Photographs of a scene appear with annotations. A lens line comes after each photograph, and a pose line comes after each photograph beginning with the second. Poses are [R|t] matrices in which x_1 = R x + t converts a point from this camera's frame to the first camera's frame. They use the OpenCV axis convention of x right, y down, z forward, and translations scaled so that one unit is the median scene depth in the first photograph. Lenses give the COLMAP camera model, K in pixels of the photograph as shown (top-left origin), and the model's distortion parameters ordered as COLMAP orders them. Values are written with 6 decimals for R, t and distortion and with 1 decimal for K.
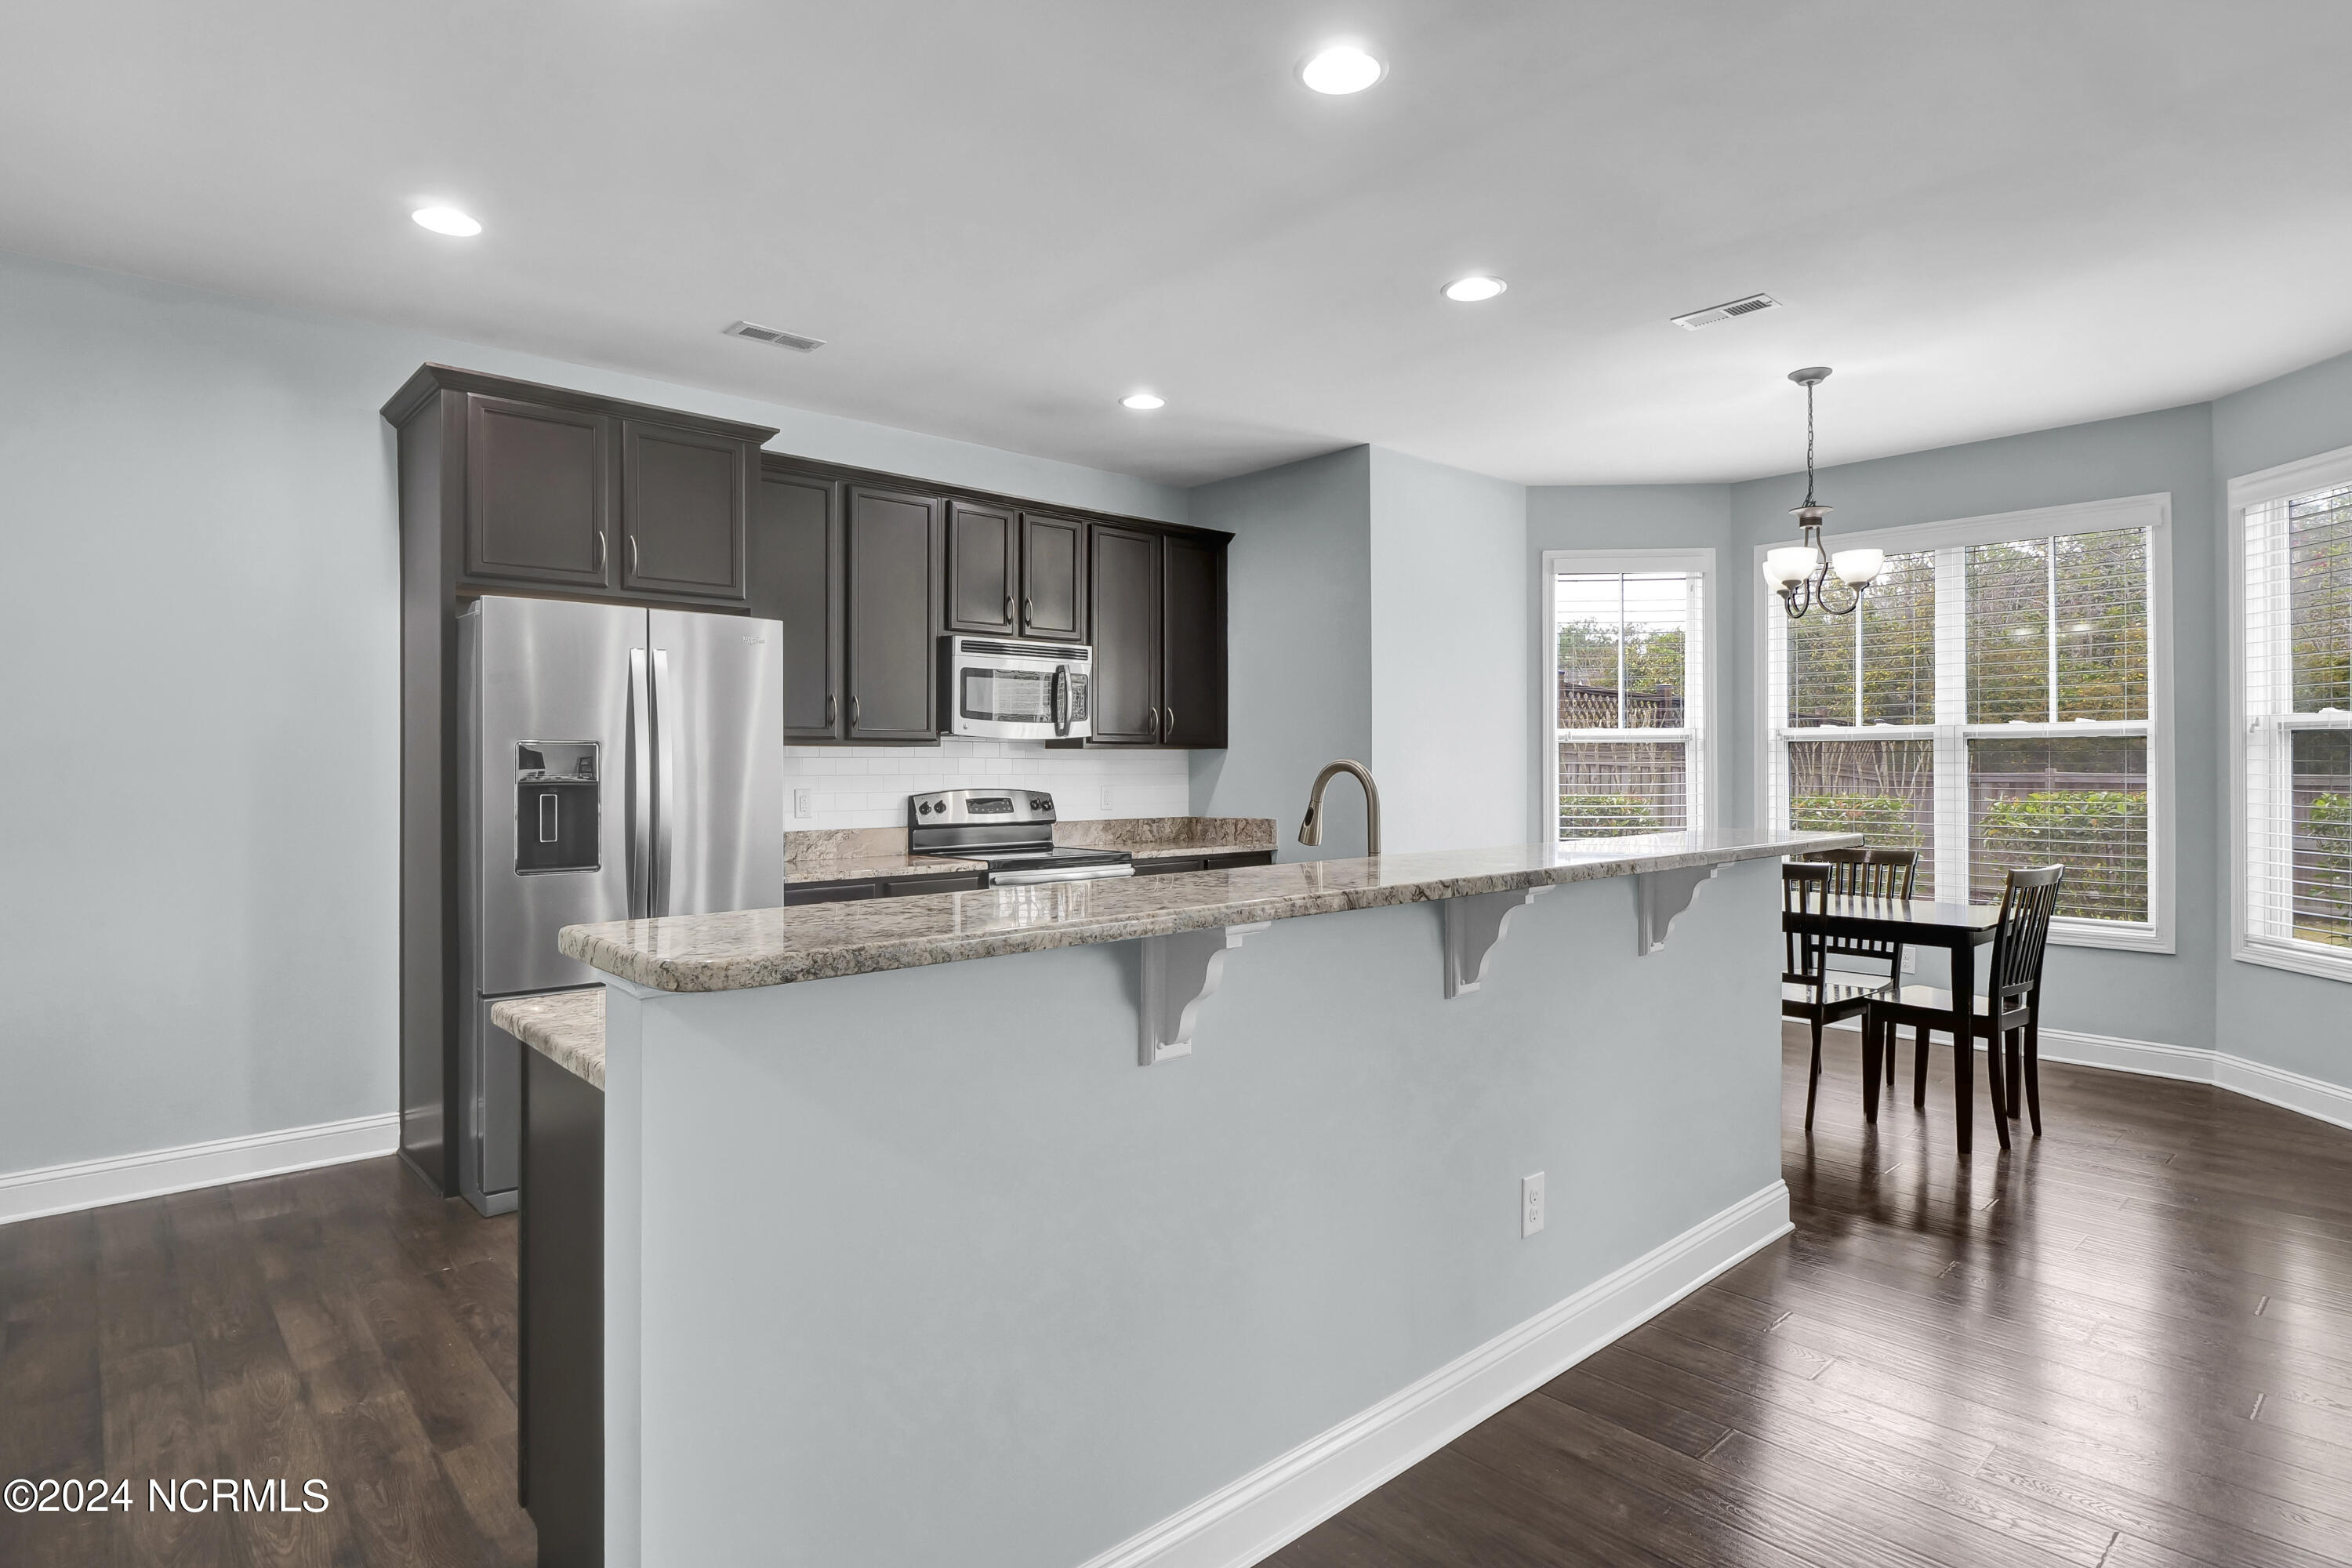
lens RADIAL K [[1220.2, 0, 1178.8], [0, 1220.2, 758.0], [0, 0, 1]] dist [-0.000377, 0.000201]
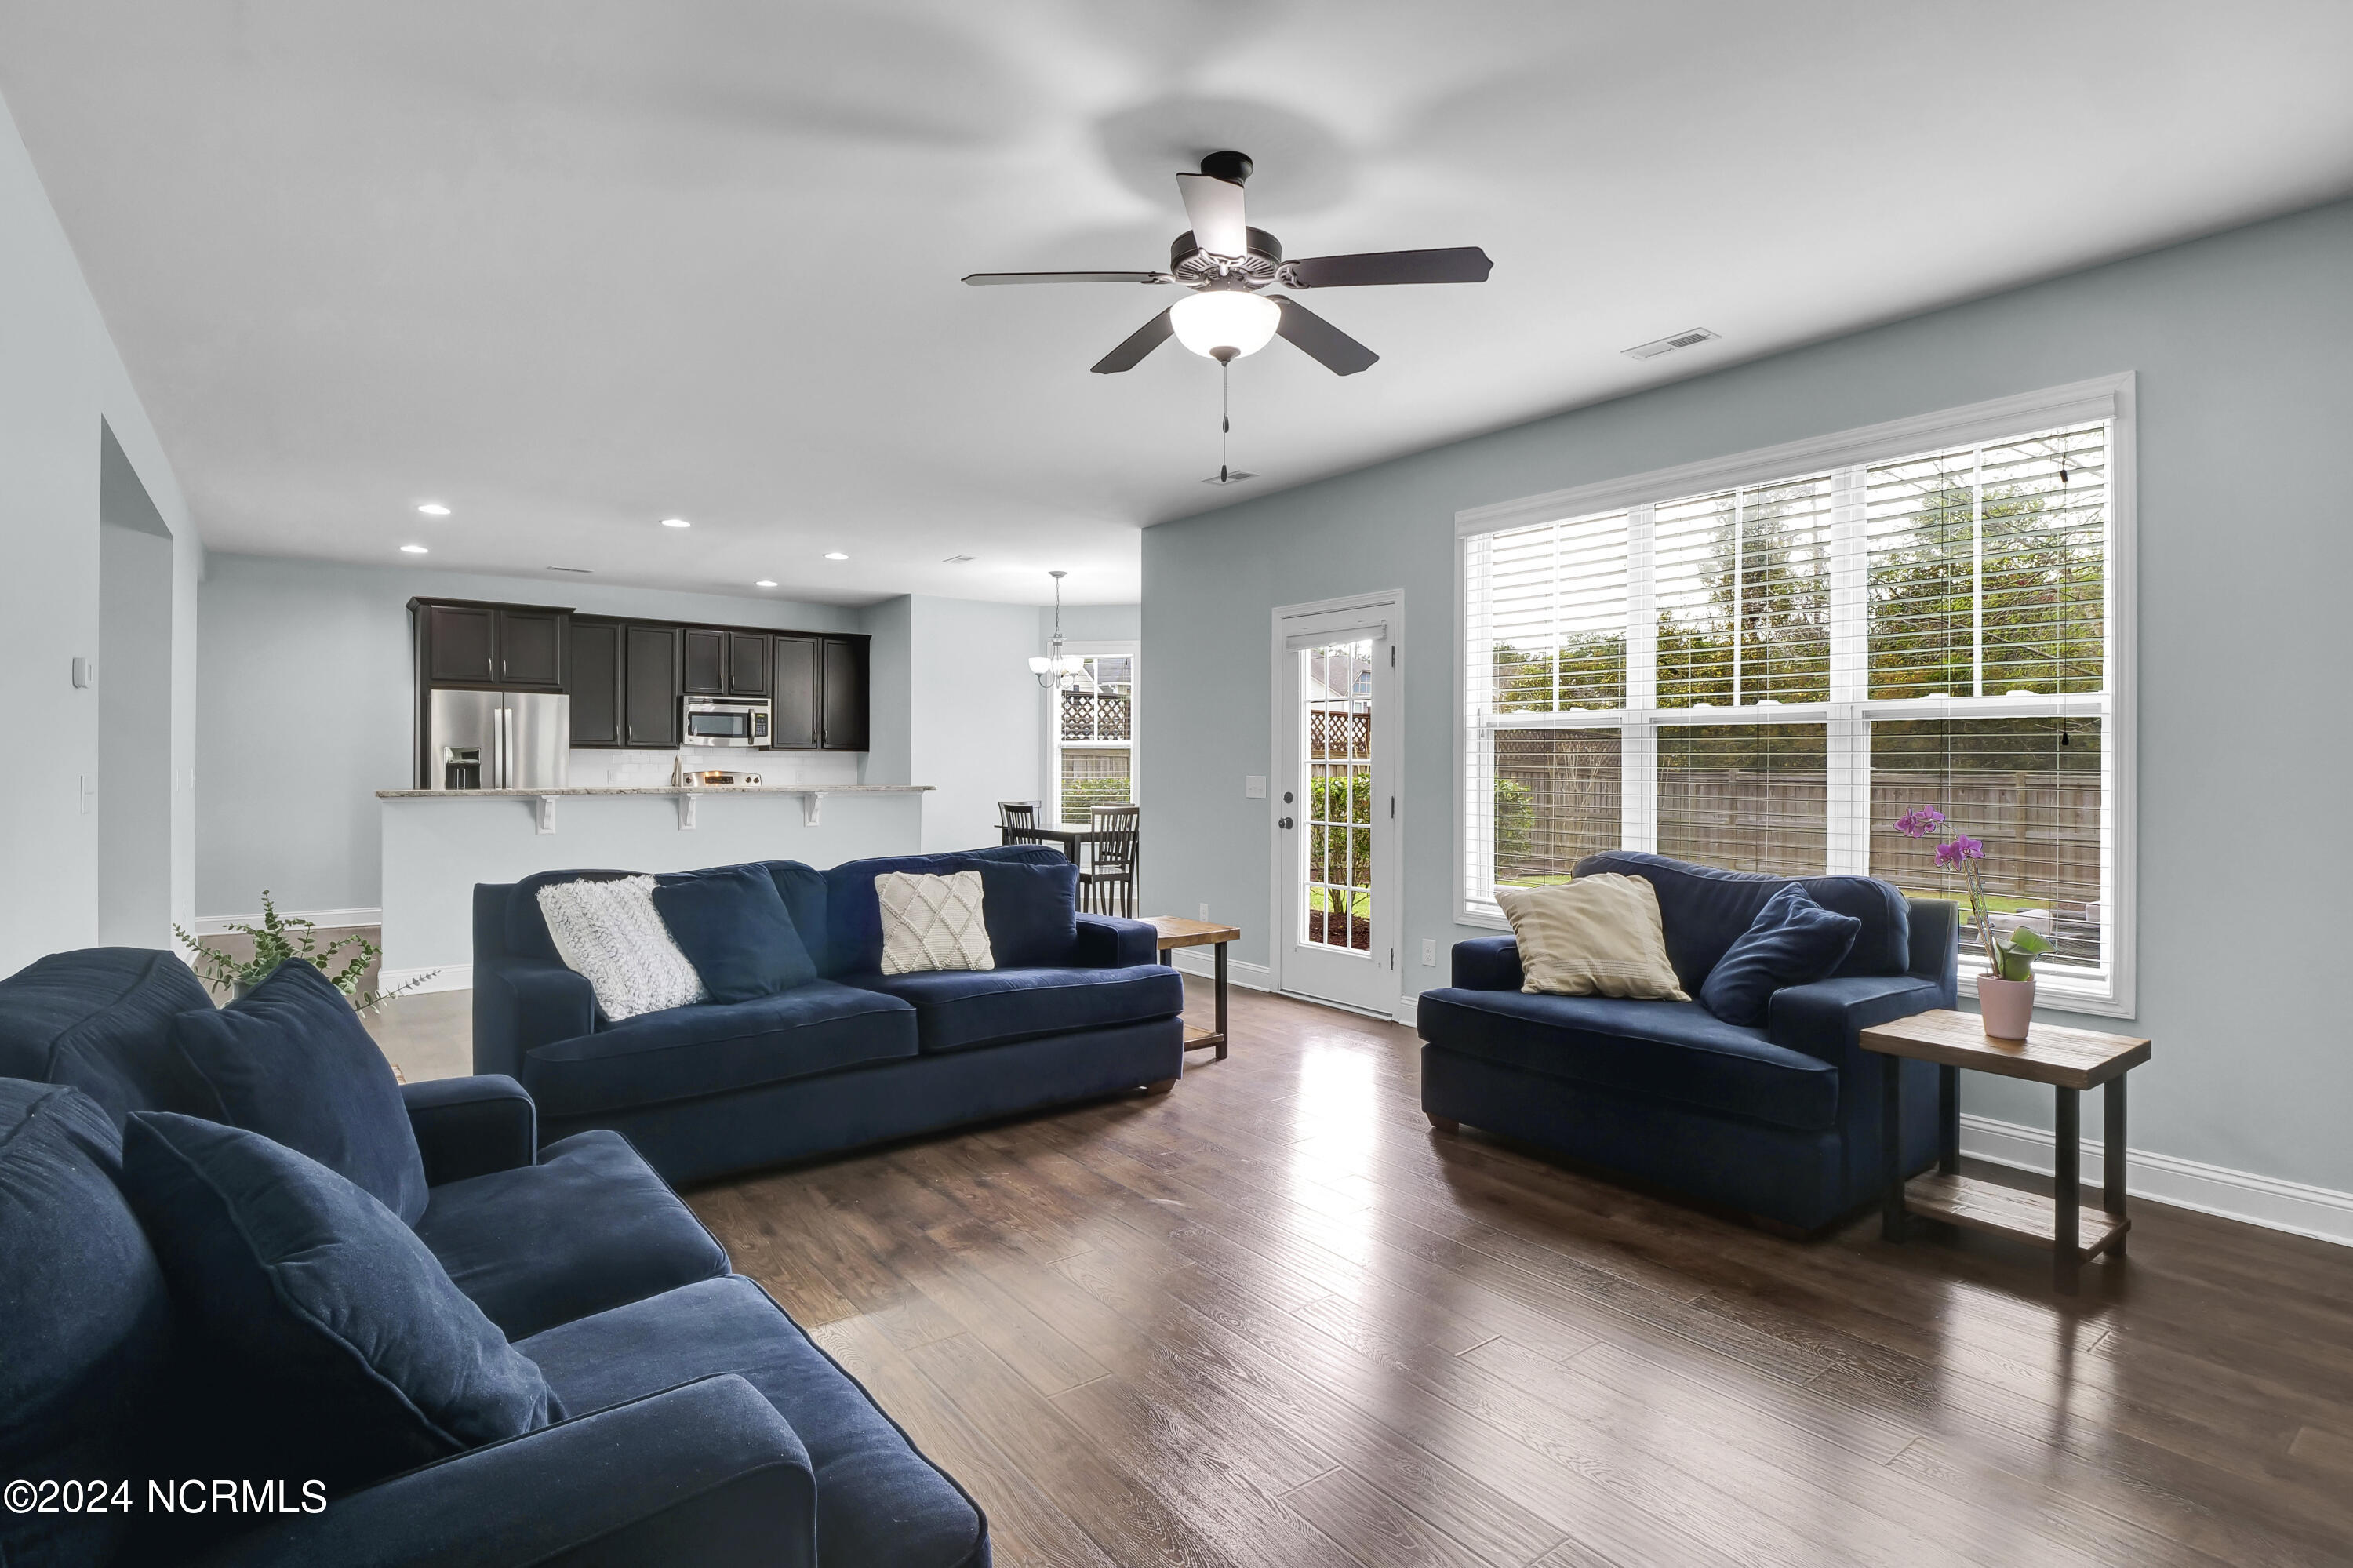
lens RADIAL K [[1184.4, 0, 1165.2], [0, 1184.4, 775.6], [0, 0, 1]] dist [-0.003844, -0.000415]
pose [[0.995654, 0.004482, -0.093019, 0.796191], [-0.003137, 0.999889, 0.014598, 0.001723], [0.093075, -0.014243, 0.995557, -0.893610]]
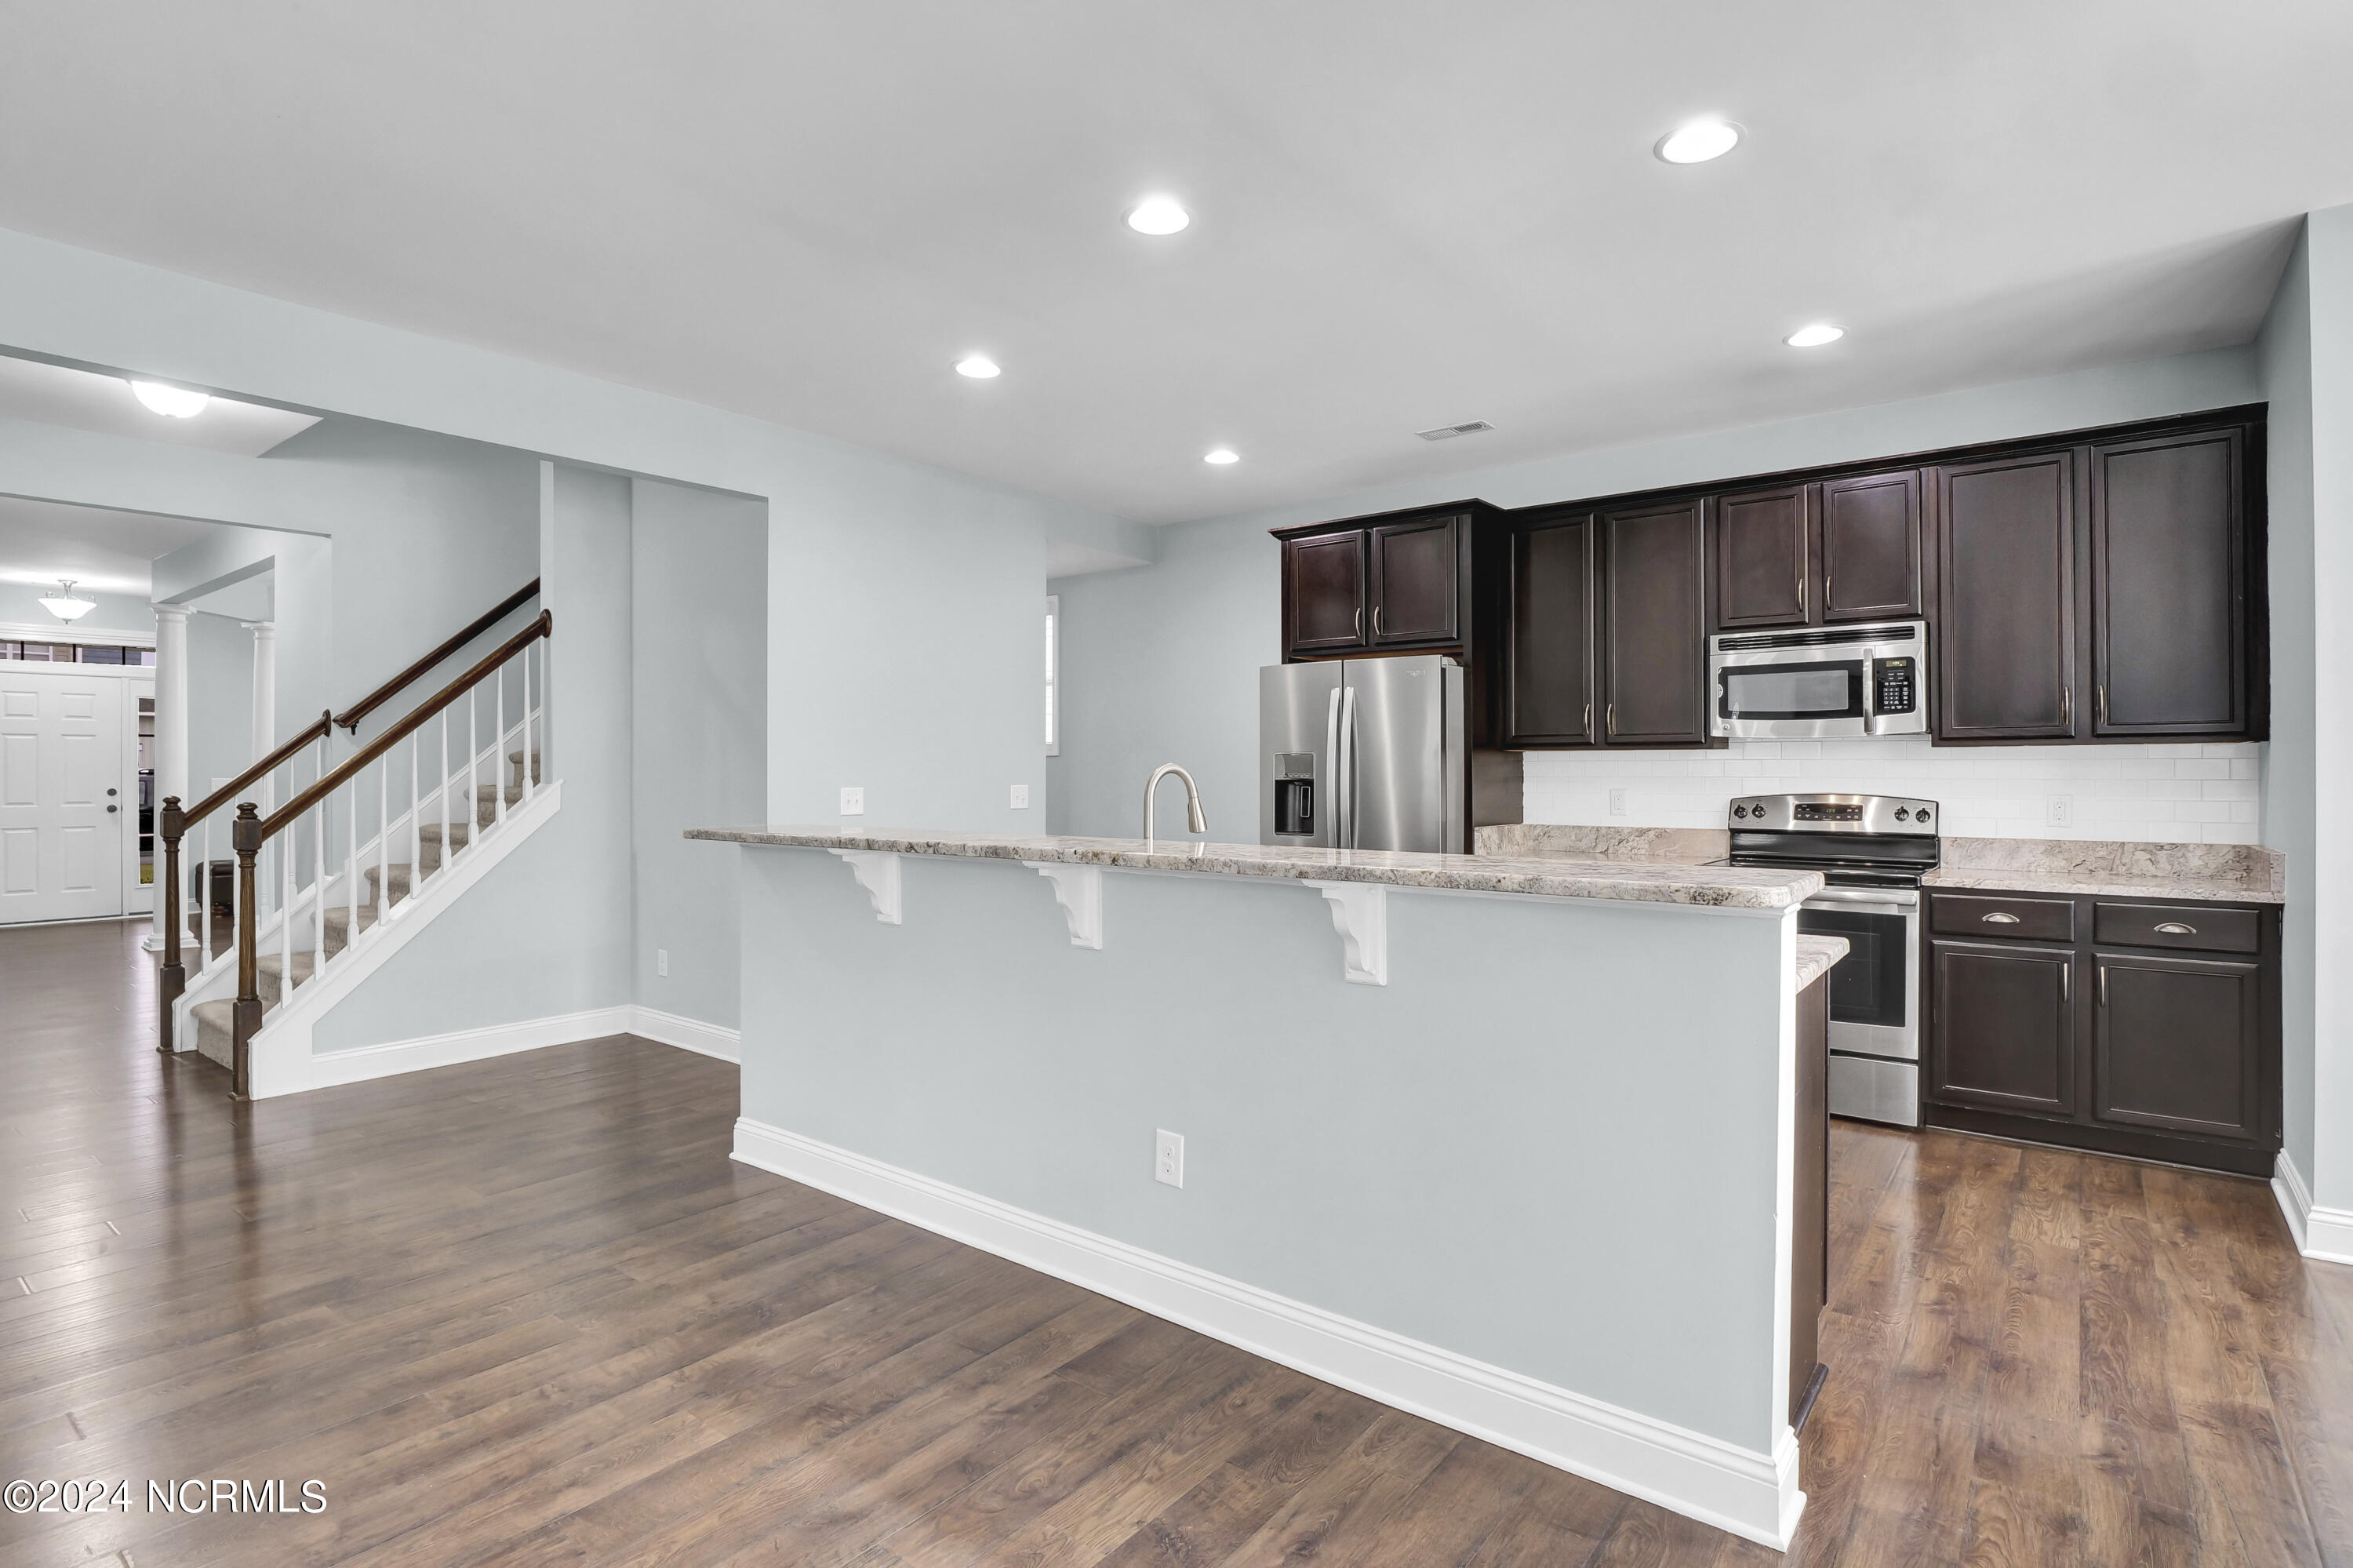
lens RADIAL K [[1184.4, 0, 1165.2], [0, 1184.4, 775.6], [0, 0, 1]] dist [-0.003844, -0.000415]
pose [[0.174402, 0.005944, -0.984657, 0.670667], [0.006533, 0.999953, 0.007193, 0.002455], [0.984653, -0.007687, 0.174355, 0.398617]]
